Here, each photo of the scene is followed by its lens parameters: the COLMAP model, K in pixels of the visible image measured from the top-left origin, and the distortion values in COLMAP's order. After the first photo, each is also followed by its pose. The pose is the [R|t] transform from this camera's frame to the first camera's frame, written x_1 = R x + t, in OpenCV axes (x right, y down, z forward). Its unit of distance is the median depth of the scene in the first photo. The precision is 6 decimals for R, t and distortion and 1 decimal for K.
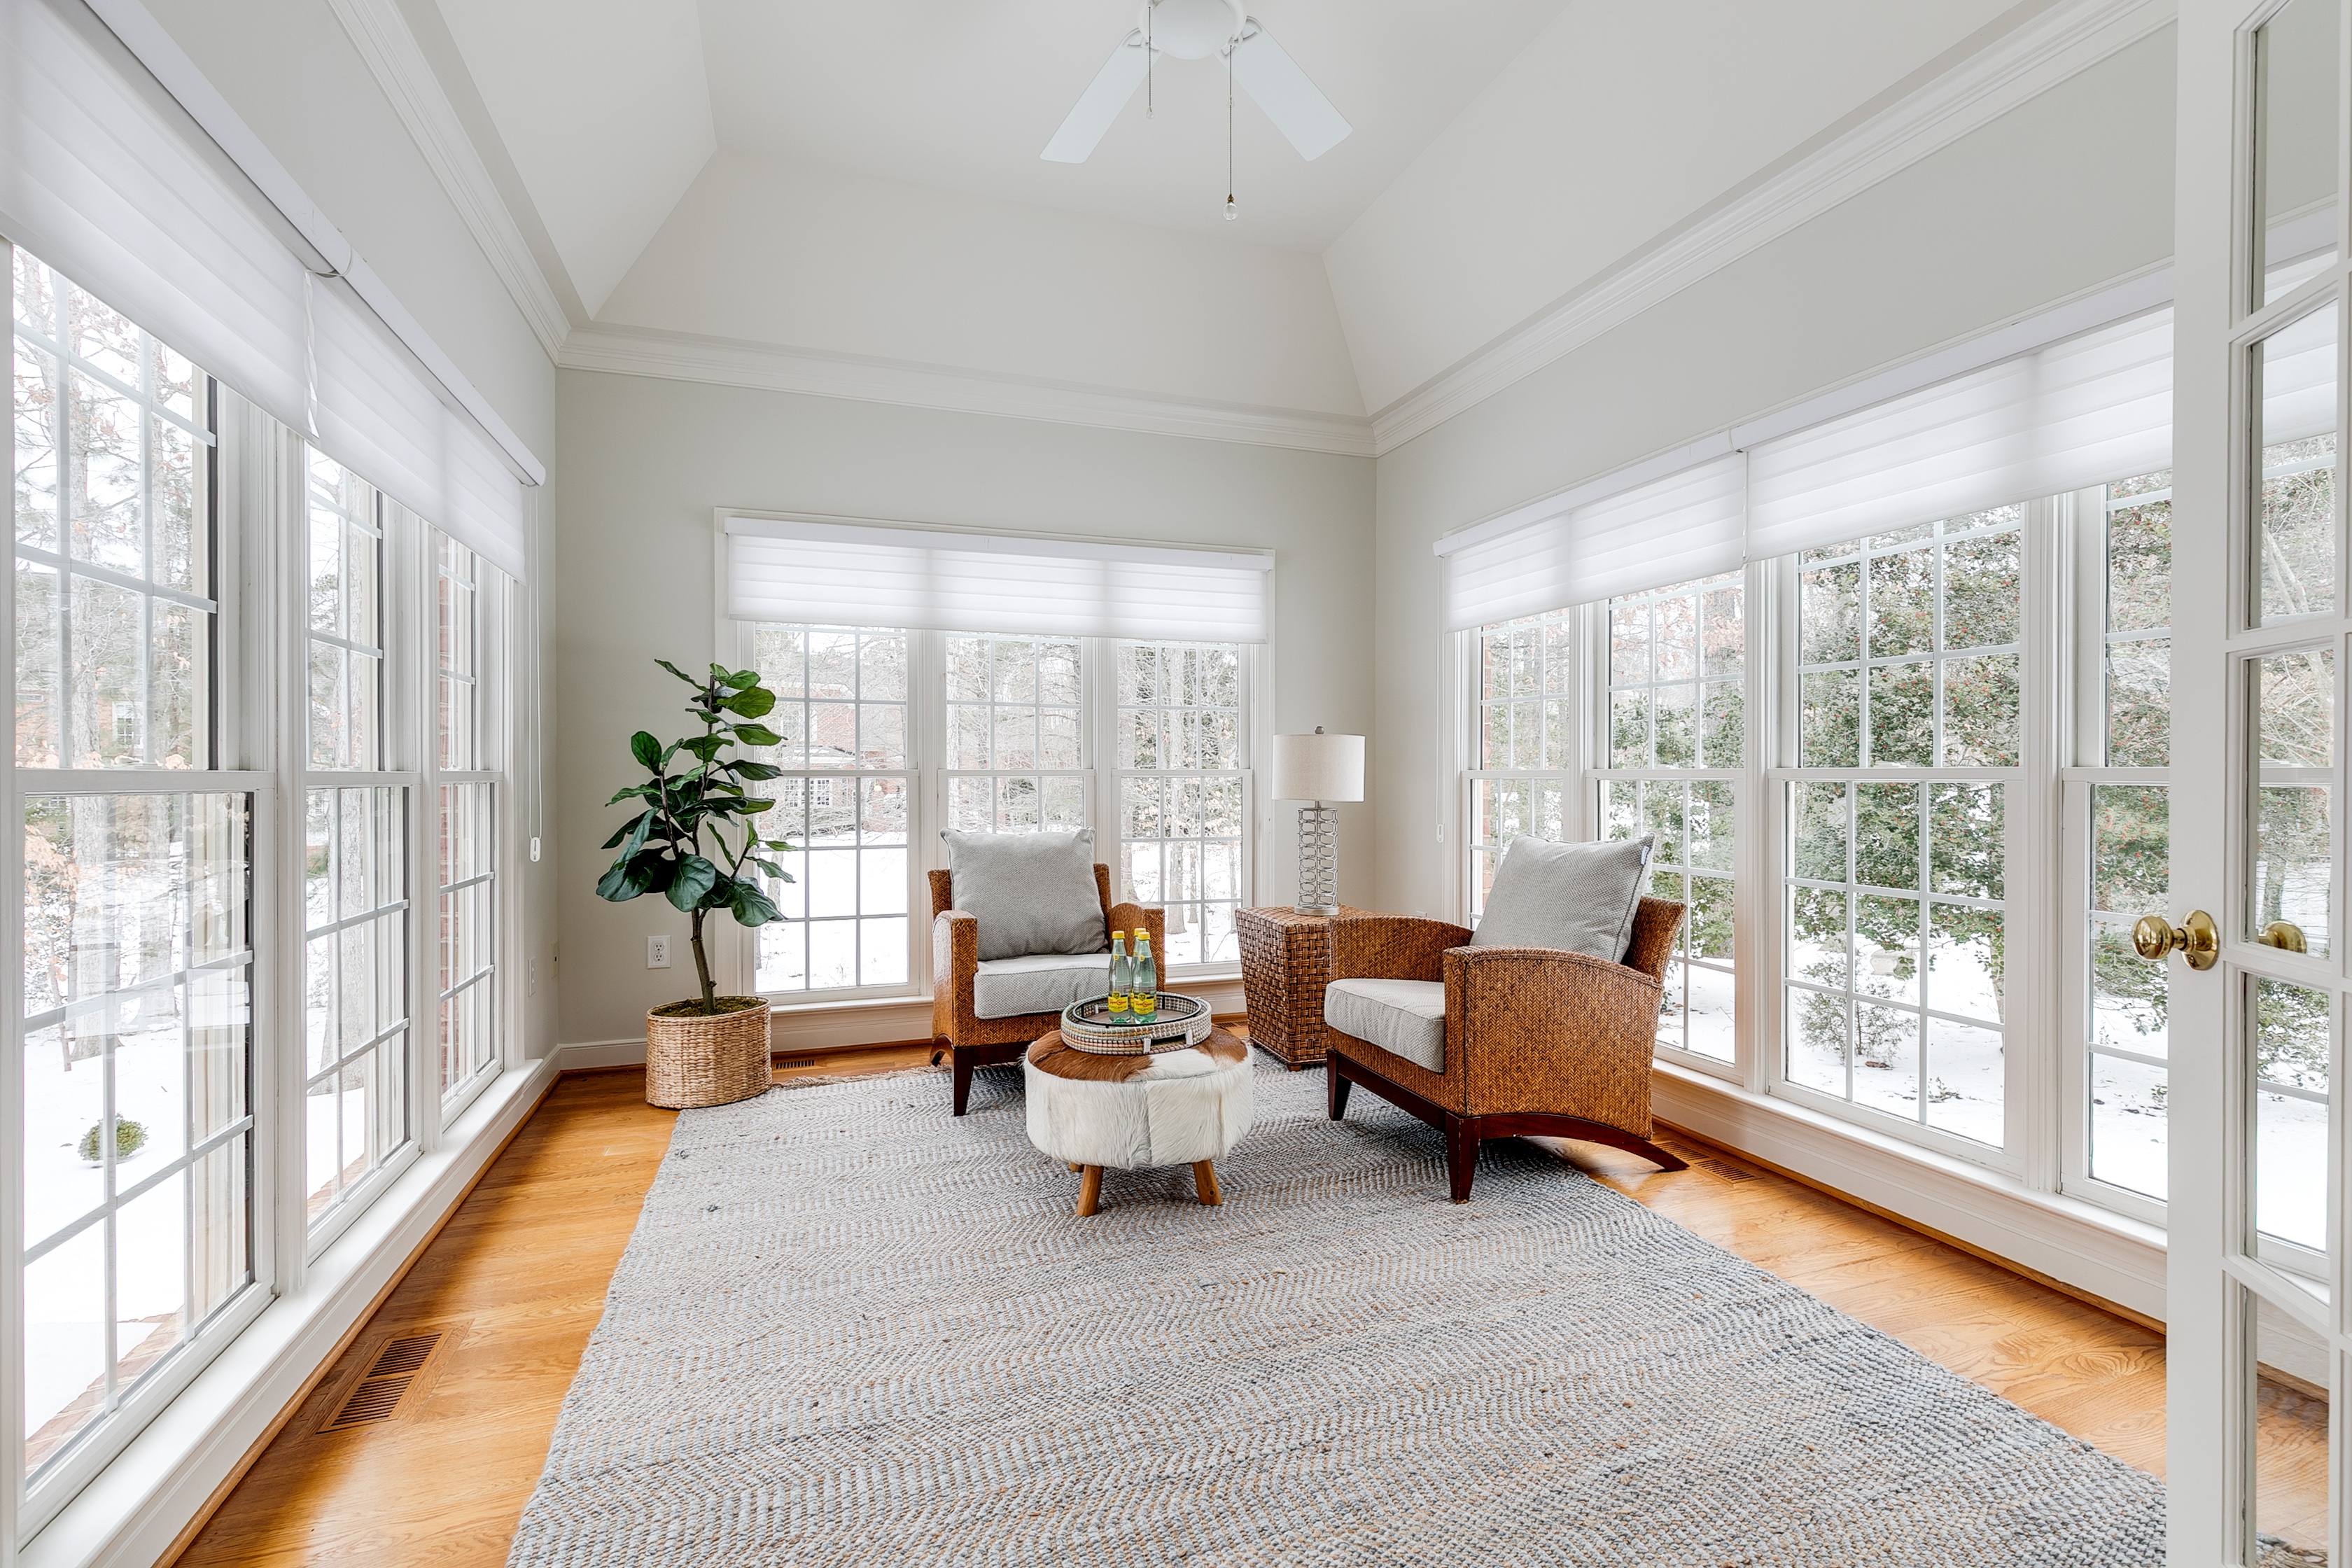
lens RADIAL K [[1089.7, 0, 1186.4], [0, 1089.7, 779.9], [0, 0, 1]] dist [0.008600, -0.003020]
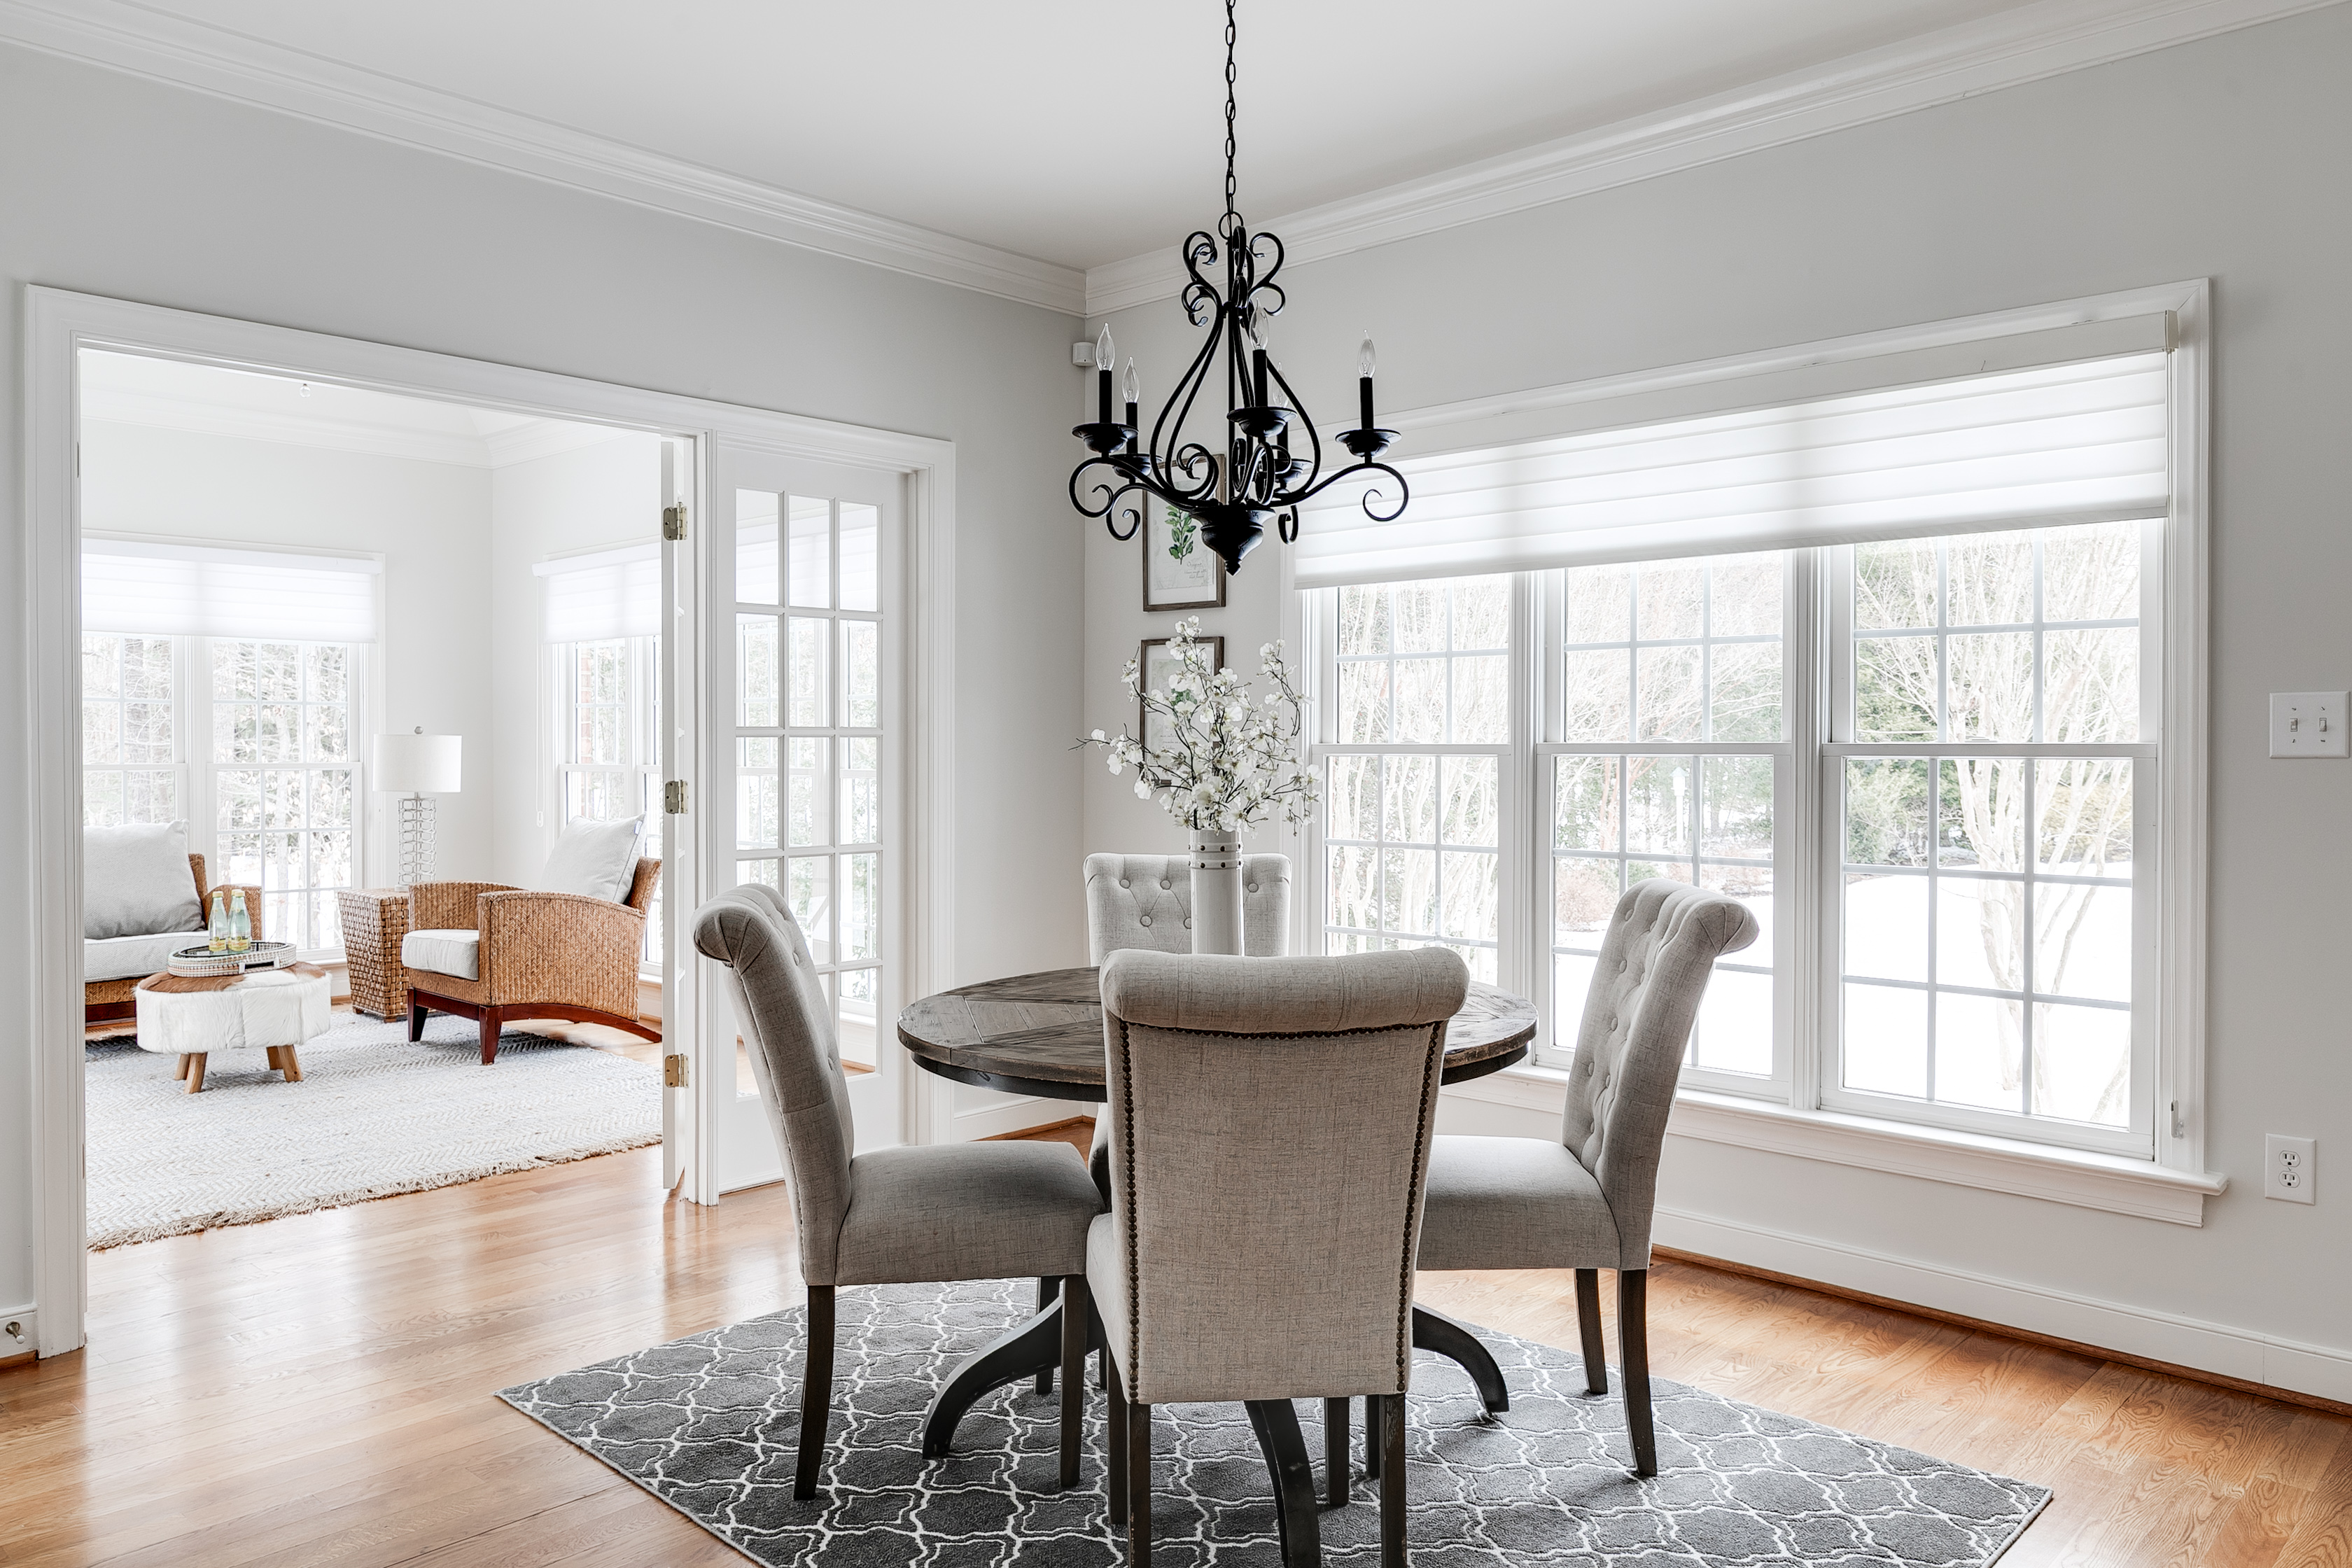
lens RADIAL K [[1599.1, 0, 1196.1], [0, 1599.1, 749.7], [0, 0, 1]] dist [-0.018060, -0.005061]
pose [[0.879284, 0.000378, 0.476298, 0.047678], [0.001346, 0.999994, -0.003278, -0.020125], [-0.476296, 0.003523, 0.879278, -0.927181]]
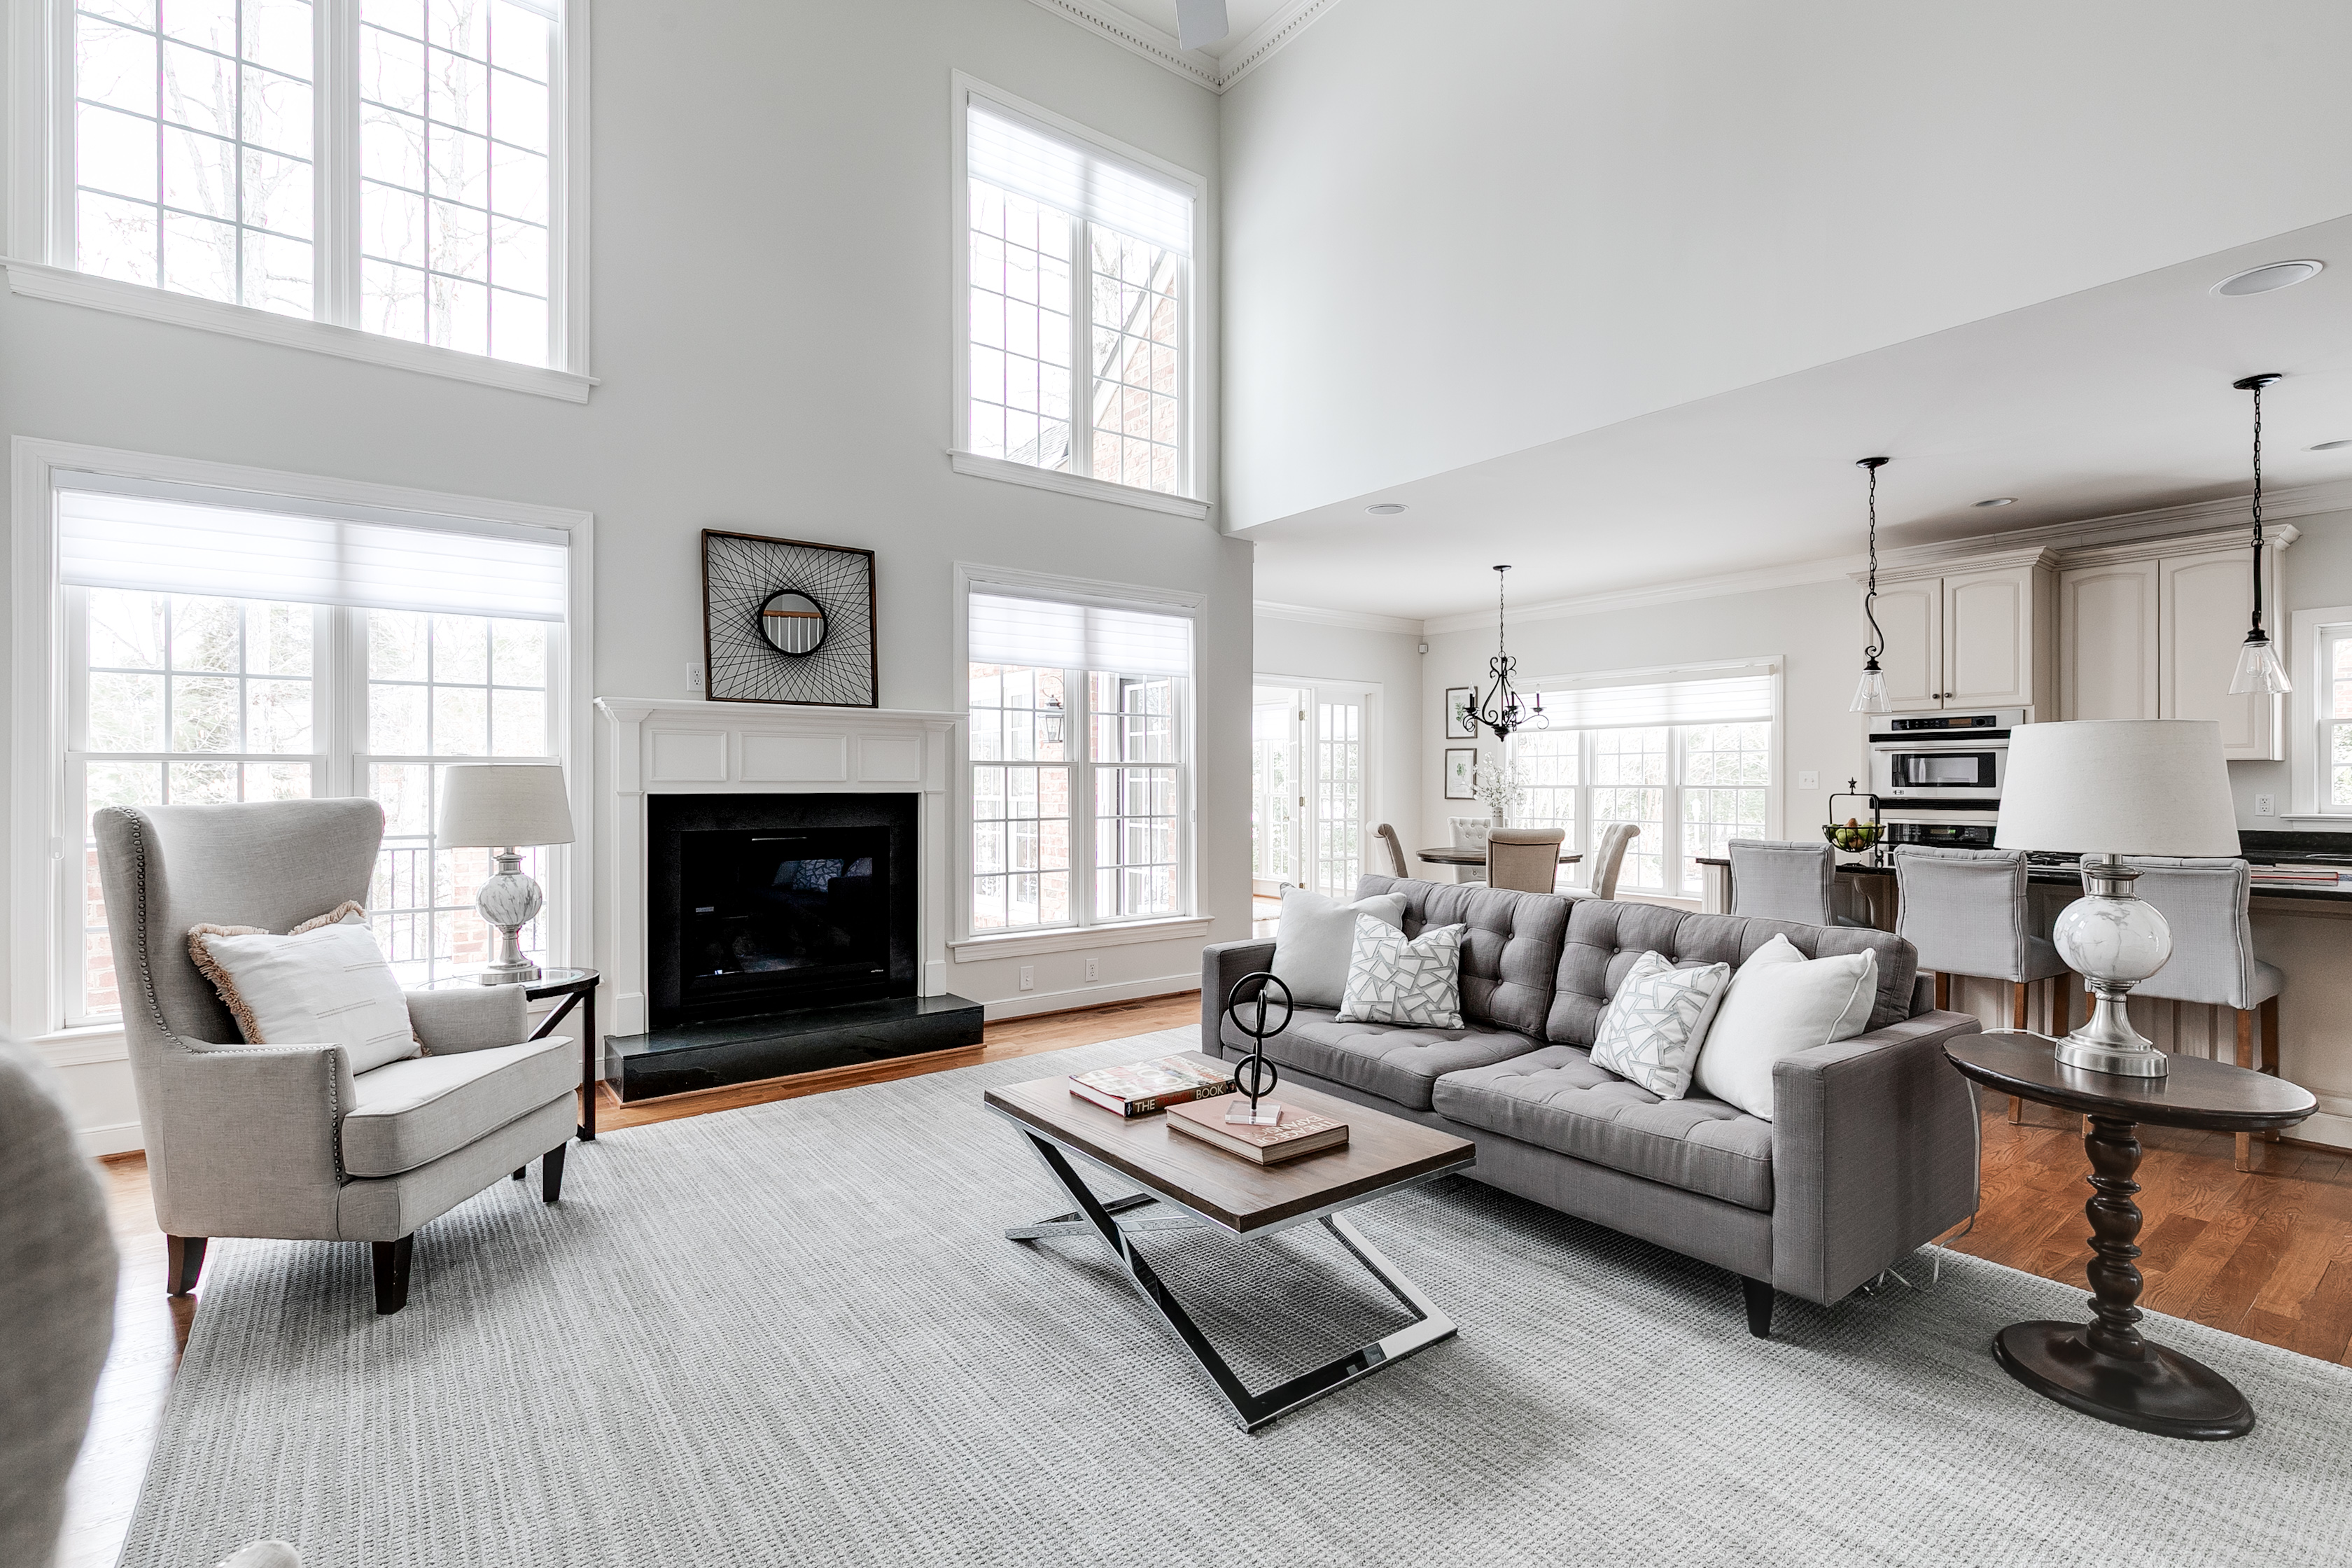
lens RADIAL K [[1089.7, 0, 1191.2], [0, 1089.7, 787.8], [0, 0, 1]] dist [0.008600, -0.003020]
pose [[0.942996, 0.002394, 0.332796, -0.775259], [-0.000948, 0.999989, -0.004506, -0.011391], [-0.332804, 0.003934, 0.942988, -1.963397]]
